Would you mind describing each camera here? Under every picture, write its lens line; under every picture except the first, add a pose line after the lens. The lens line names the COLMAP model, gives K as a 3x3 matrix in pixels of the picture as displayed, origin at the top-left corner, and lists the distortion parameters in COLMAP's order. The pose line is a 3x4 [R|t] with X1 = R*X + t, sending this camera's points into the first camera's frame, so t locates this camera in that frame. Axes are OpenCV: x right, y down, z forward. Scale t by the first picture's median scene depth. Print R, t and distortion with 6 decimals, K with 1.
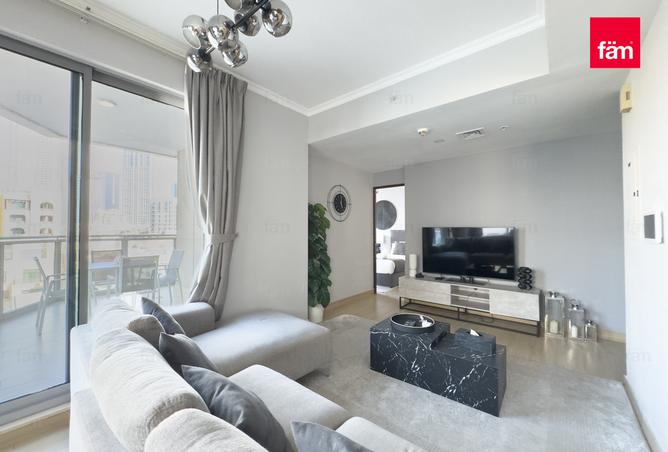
lens RADIAL K [[268.8, 0, 332.8], [0, 268.8, 224.8], [0, 0, 1]] dist [-0.000440, -0.000015]
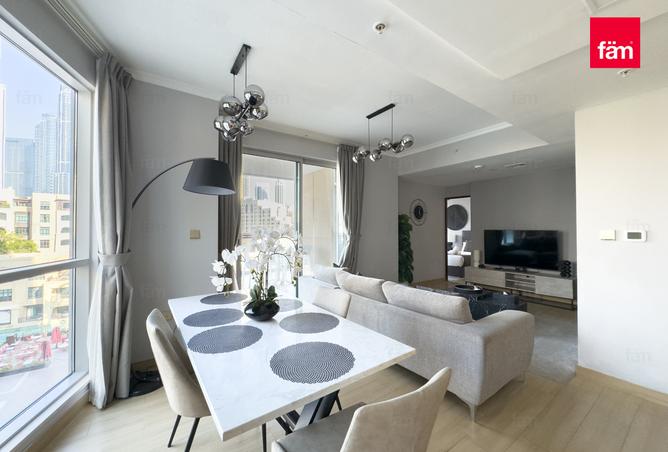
lens RADIAL K [[268.8, 0, 332.8], [0, 268.8, 224.8], [0, 0, 1]] dist [-0.000440, -0.000015]
pose [[0.967914, -0.004224, -0.251246, -0.062660], [0.005594, 0.999973, 0.004738, -0.028811], [0.251219, -0.005991, 0.967912, -0.527666]]
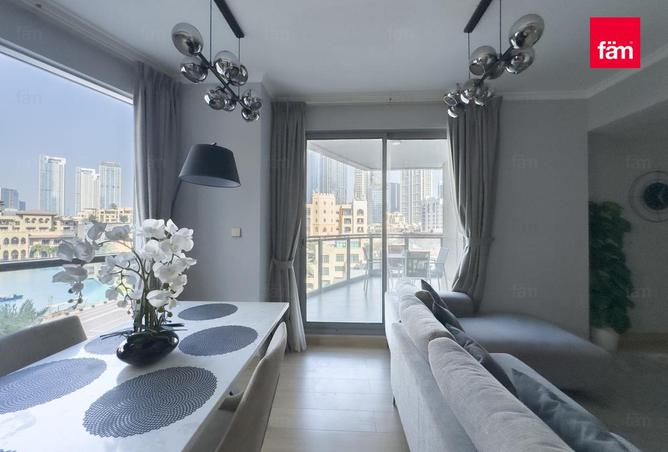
lens RADIAL K [[268.8, 0, 332.8], [0, 268.8, 224.8], [0, 0, 1]] dist [-0.000440, -0.000015]
pose [[0.608633, -0.008207, -0.793409, 0.078711], [0.012832, 0.999918, -0.000500, -0.018390], [0.793348, -0.009877, 0.608689, -0.130268]]
